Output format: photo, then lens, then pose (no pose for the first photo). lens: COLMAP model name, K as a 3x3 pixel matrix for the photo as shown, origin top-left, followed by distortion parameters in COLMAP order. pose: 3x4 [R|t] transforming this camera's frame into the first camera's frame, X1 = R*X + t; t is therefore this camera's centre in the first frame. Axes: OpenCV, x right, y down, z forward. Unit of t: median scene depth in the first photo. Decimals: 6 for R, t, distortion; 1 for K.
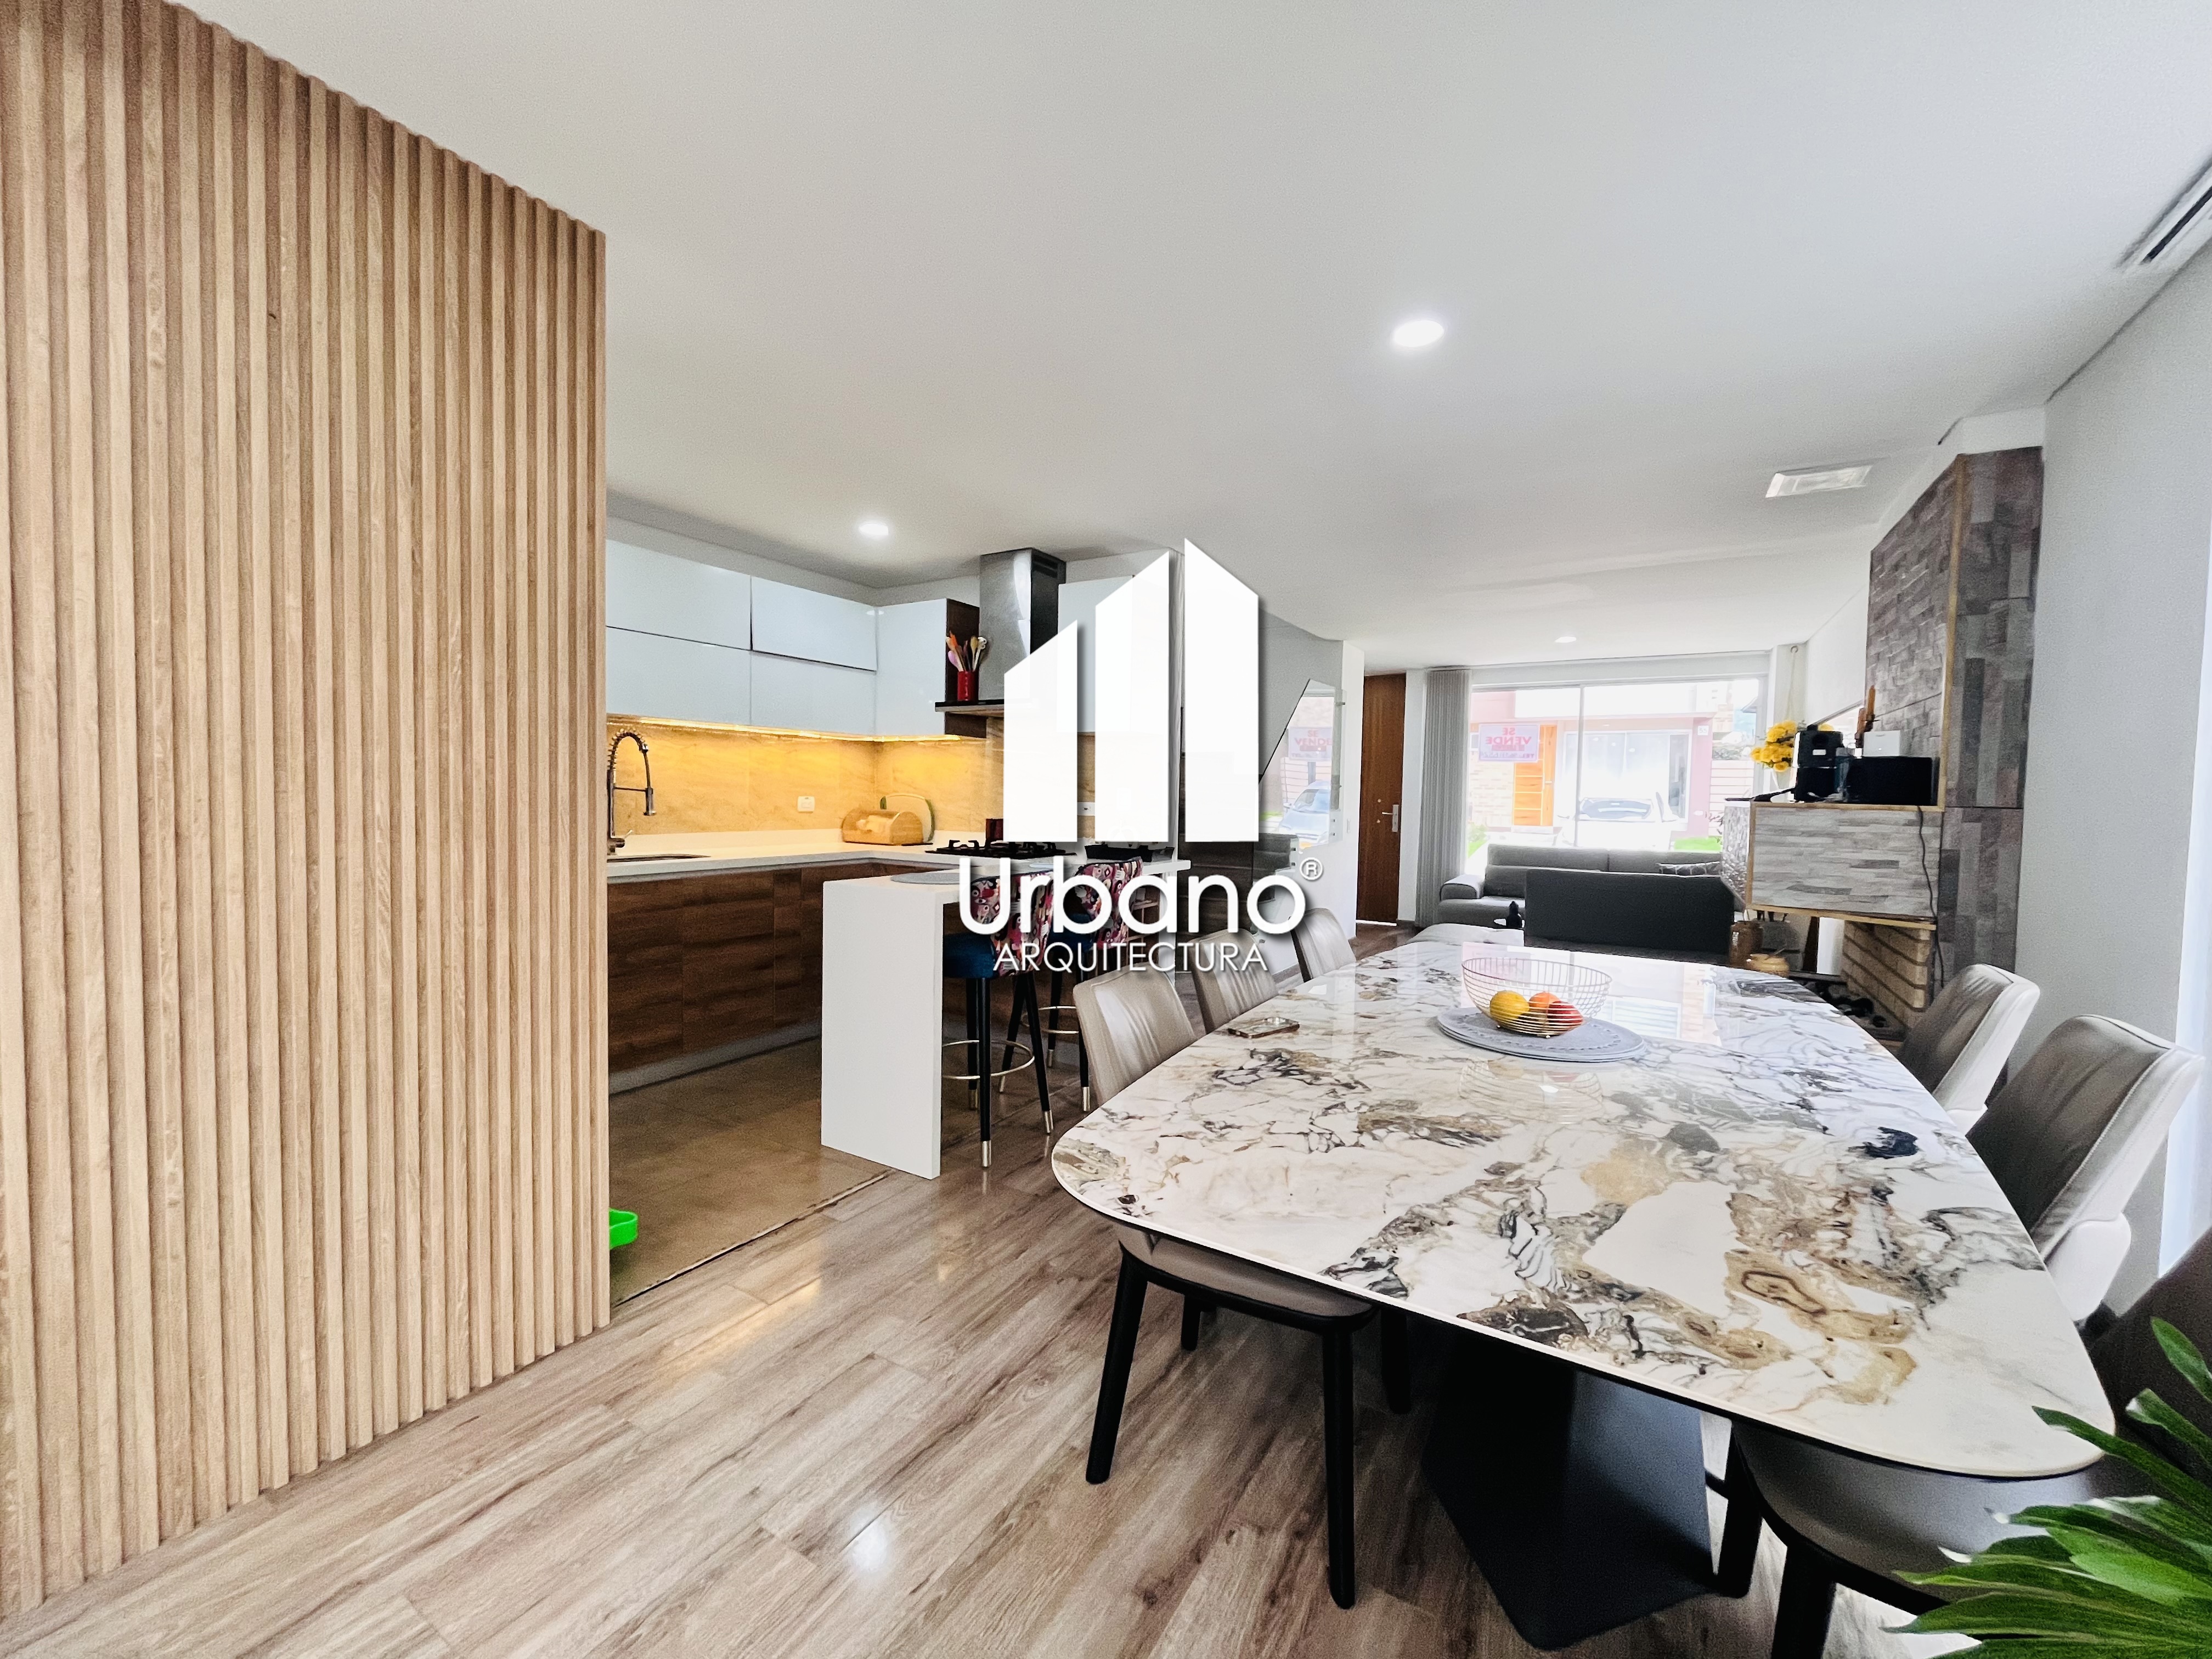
lens RADIAL K [[887.0, 0, 1096.6], [0, 887.0, 828.1], [0, 0, 1]] dist [-0.007592, -0.000147]
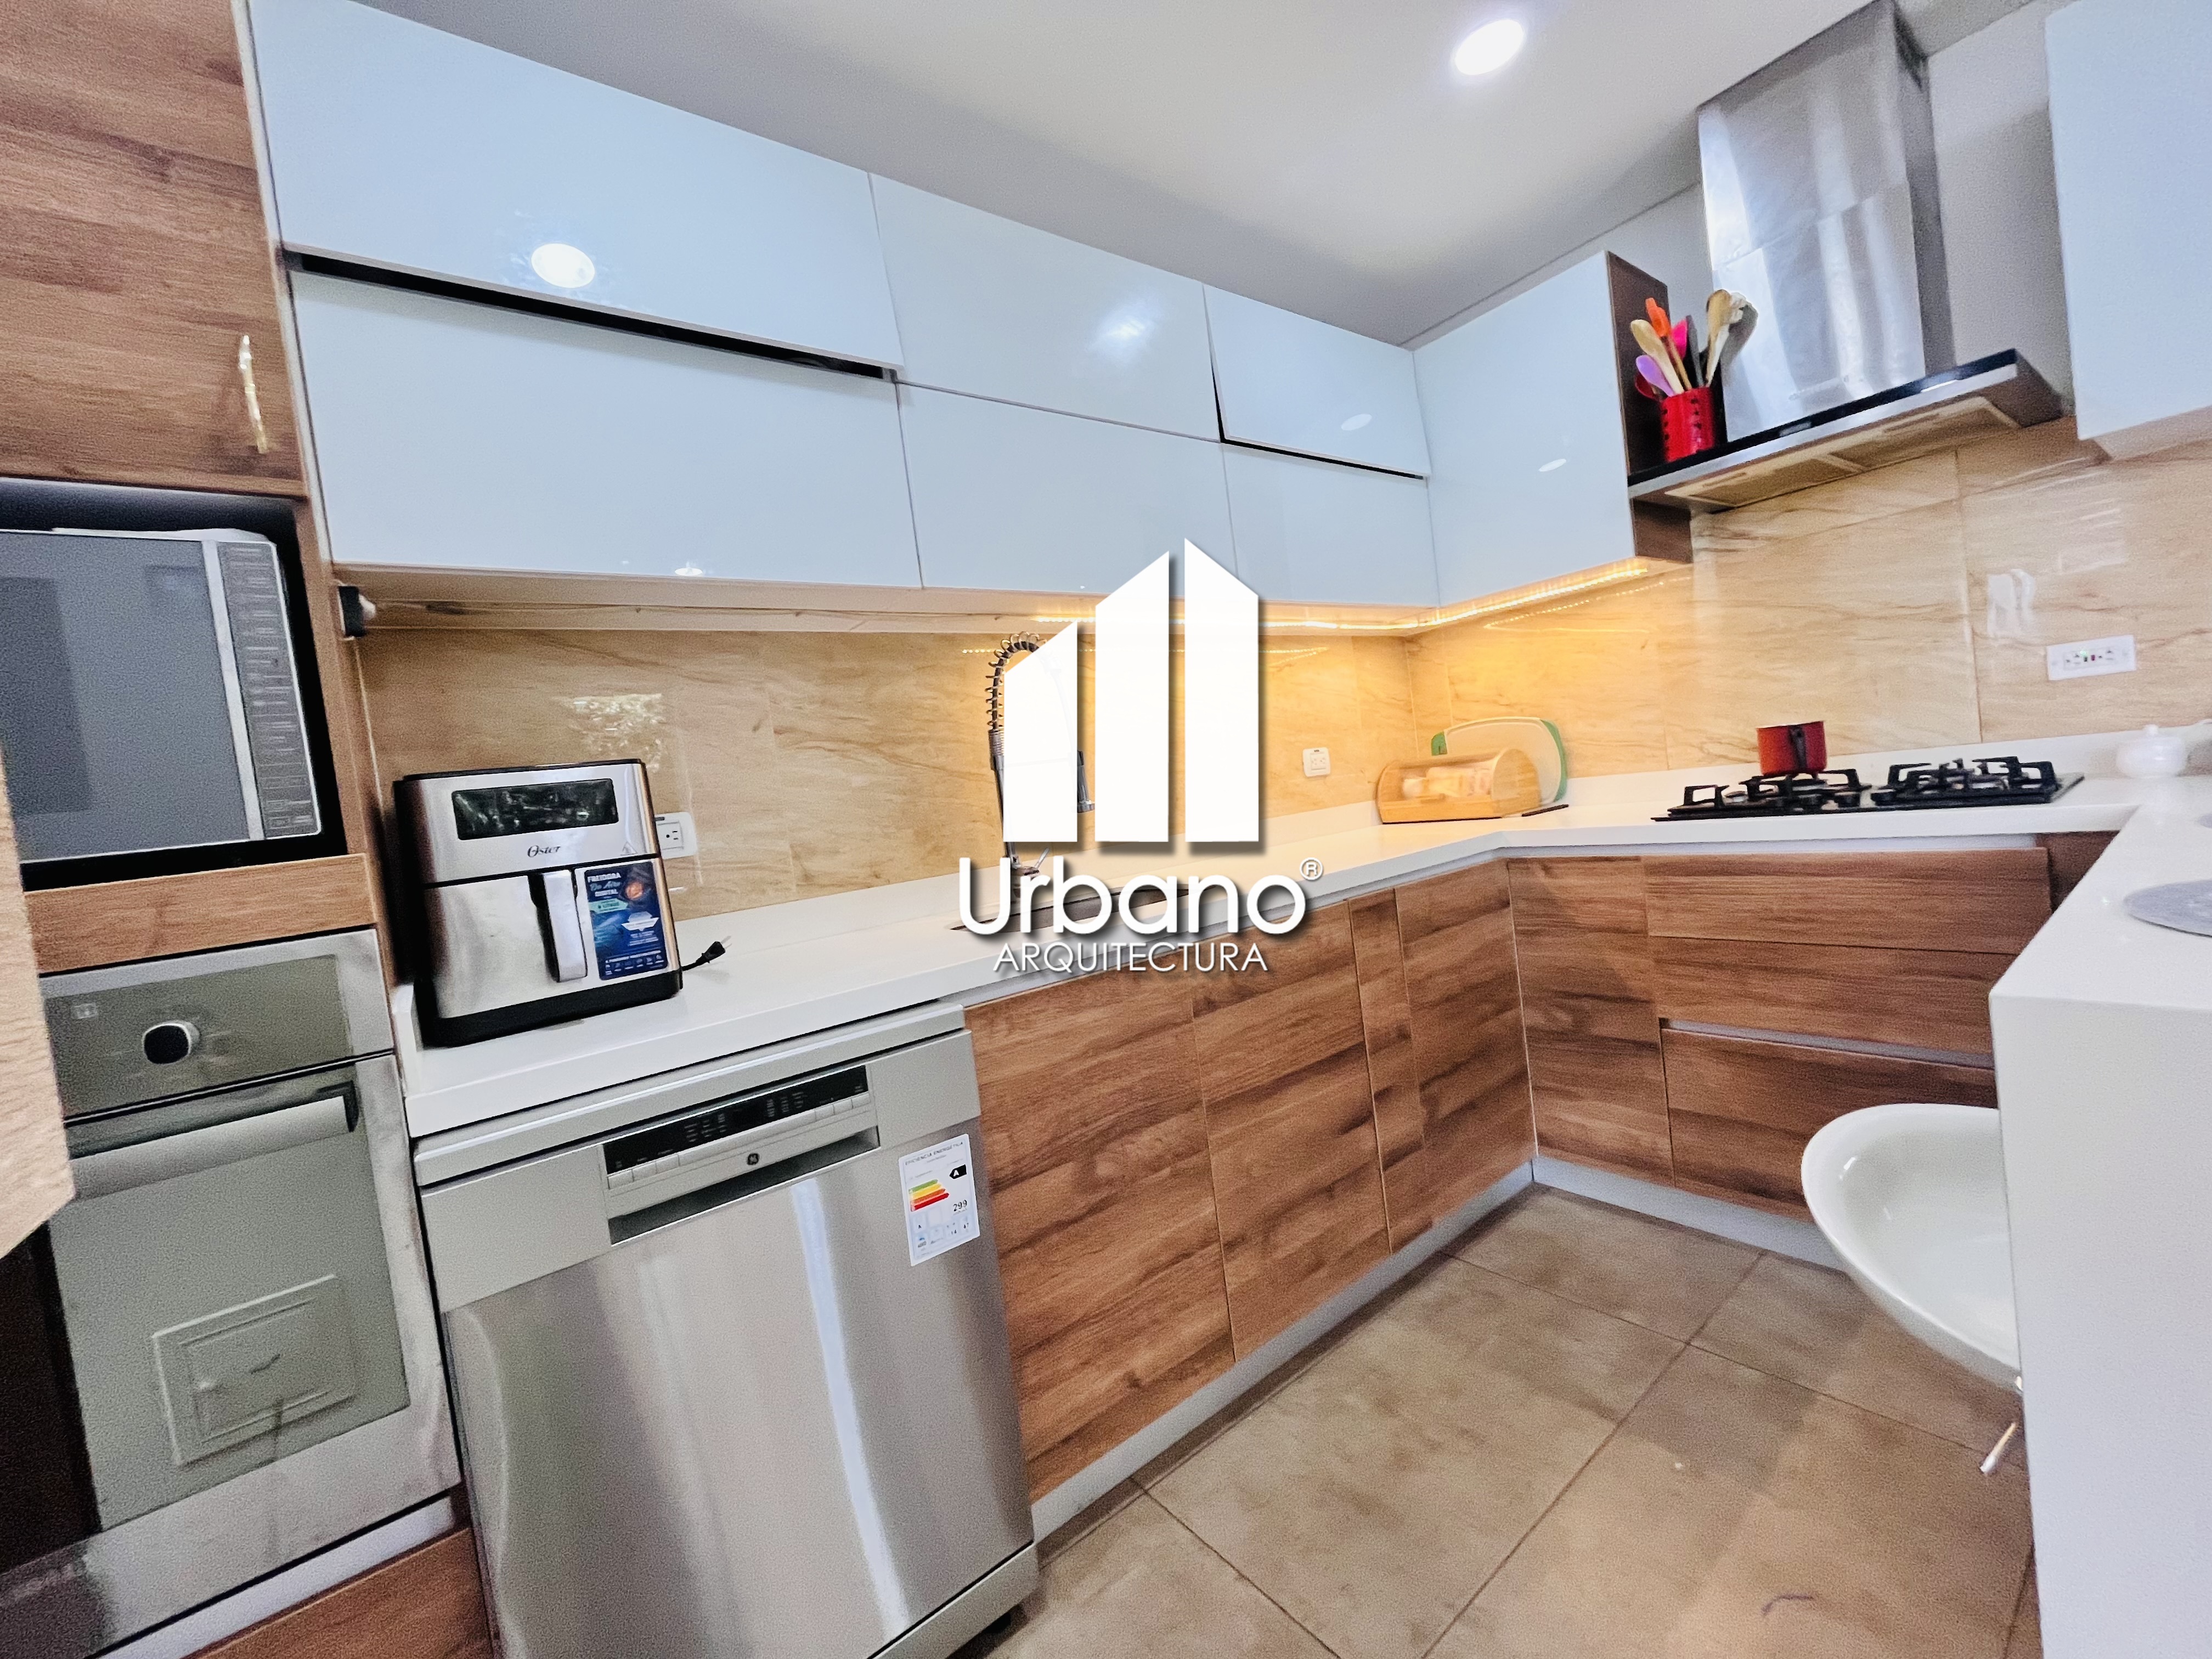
lens RADIAL K [[887.0, 0, 1096.6], [0, 887.0, 828.1], [0, 0, 1]] dist [-0.007592, -0.000147]
pose [[0.923477, -0.122912, -0.363431, -0.283237], [0.130383, 0.991456, -0.004005, -0.003181], [0.360818, -0.043687, 0.931613, 0.490737]]
